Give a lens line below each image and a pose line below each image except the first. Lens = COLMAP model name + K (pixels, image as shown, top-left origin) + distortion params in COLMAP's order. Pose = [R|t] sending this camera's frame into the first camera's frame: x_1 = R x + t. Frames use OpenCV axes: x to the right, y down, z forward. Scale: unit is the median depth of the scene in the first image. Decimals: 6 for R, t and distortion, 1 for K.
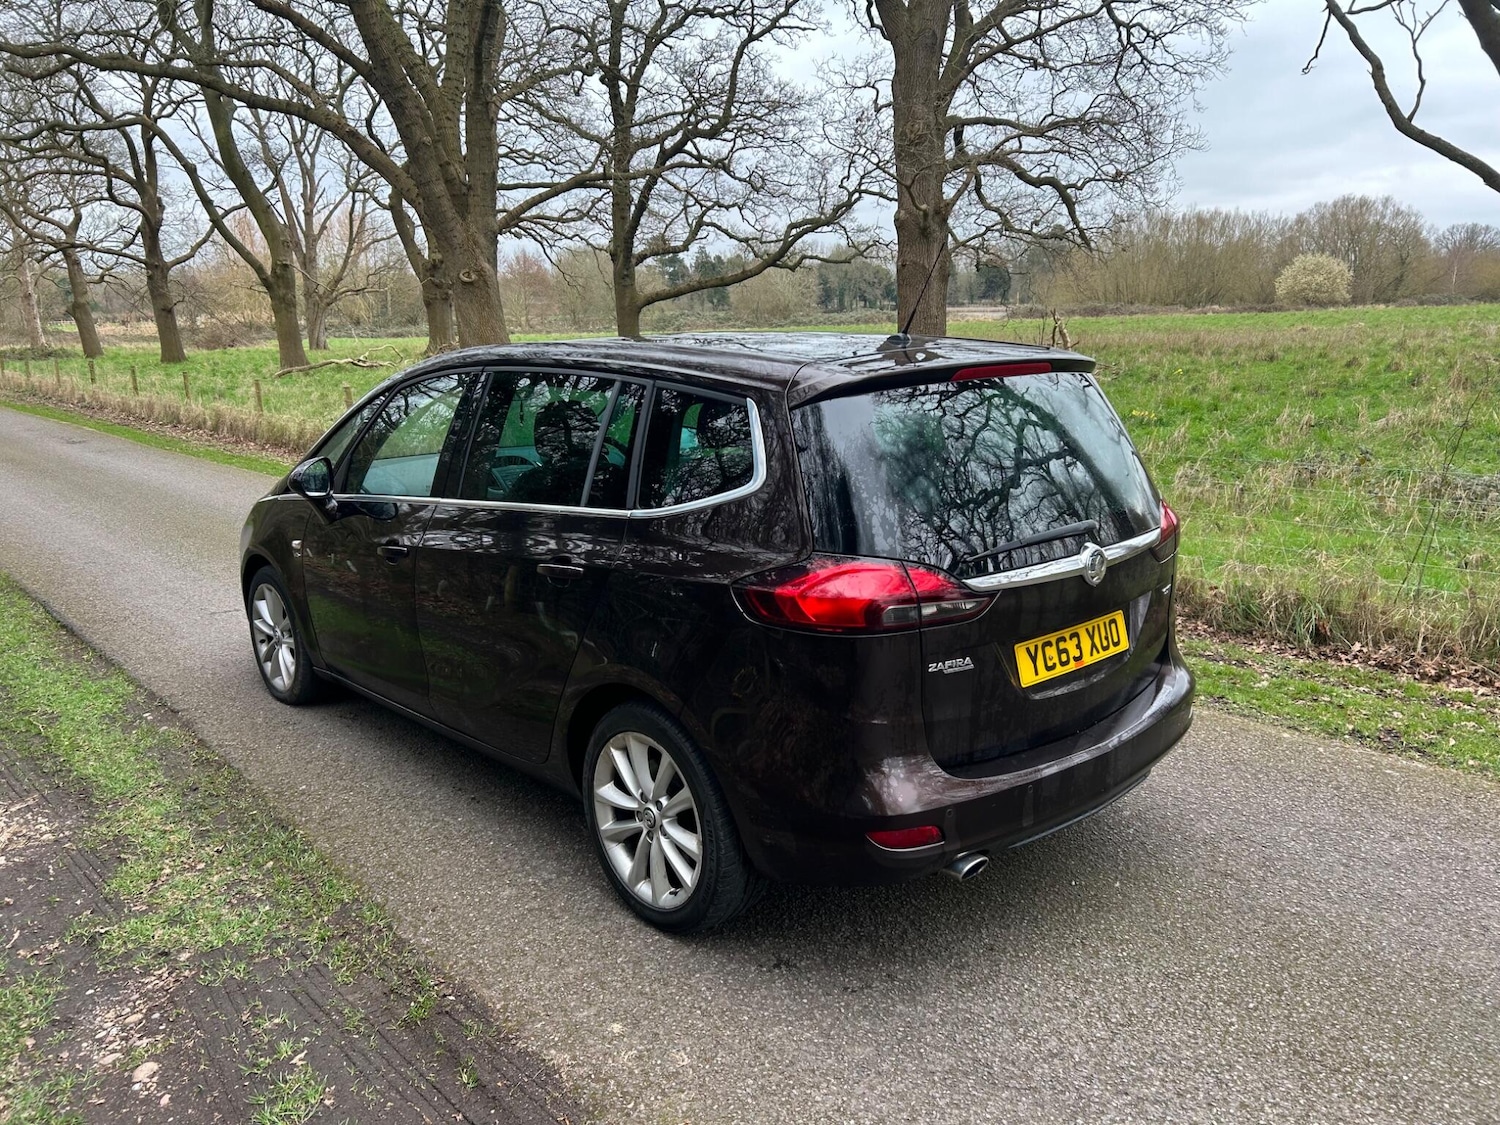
lens RADIAL K [[1115.4, 0, 737.5], [0, 1115.4, 568.8], [0, 0, 1]] dist [0.049664, -0.052252]
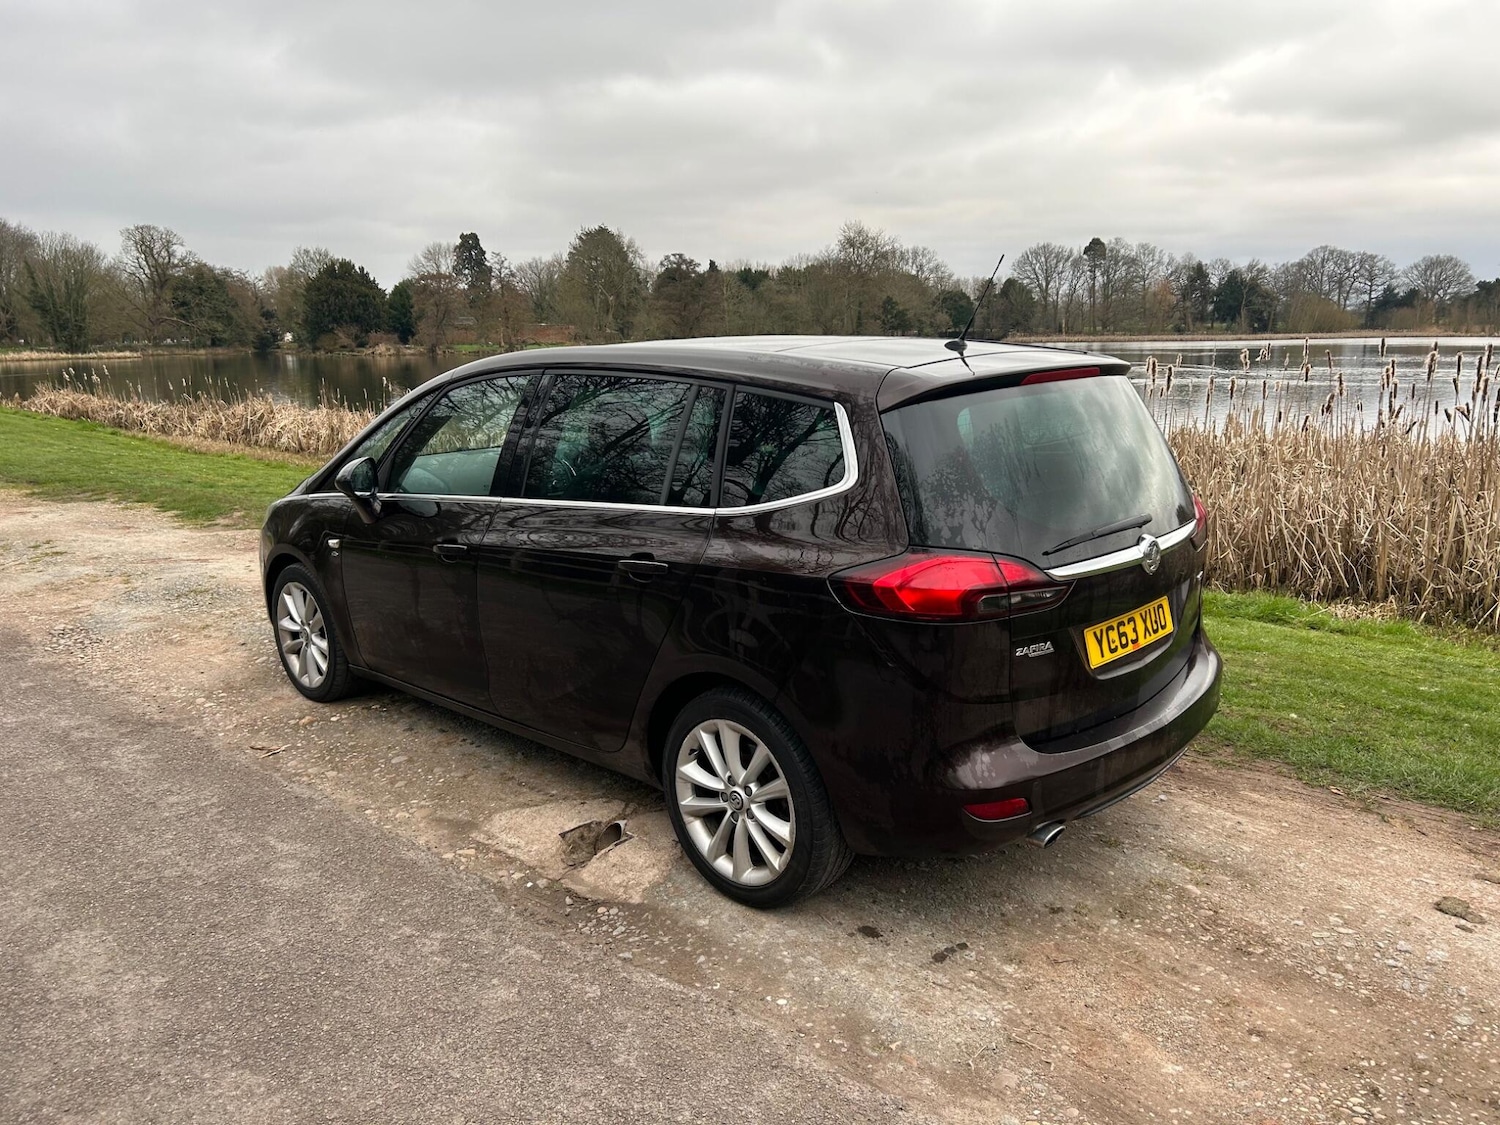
lens RADIAL K [[1115.4, 0, 750.6], [0, 1115.4, 563.9], [0, 0, 1]] dist [0.049664, -0.052252]
pose [[0.997332, -0.013948, 0.071656, -0.124042], [0.013602, 0.999893, 0.005321, -0.004658], [-0.071723, -0.004332, 0.997415, -0.047471]]
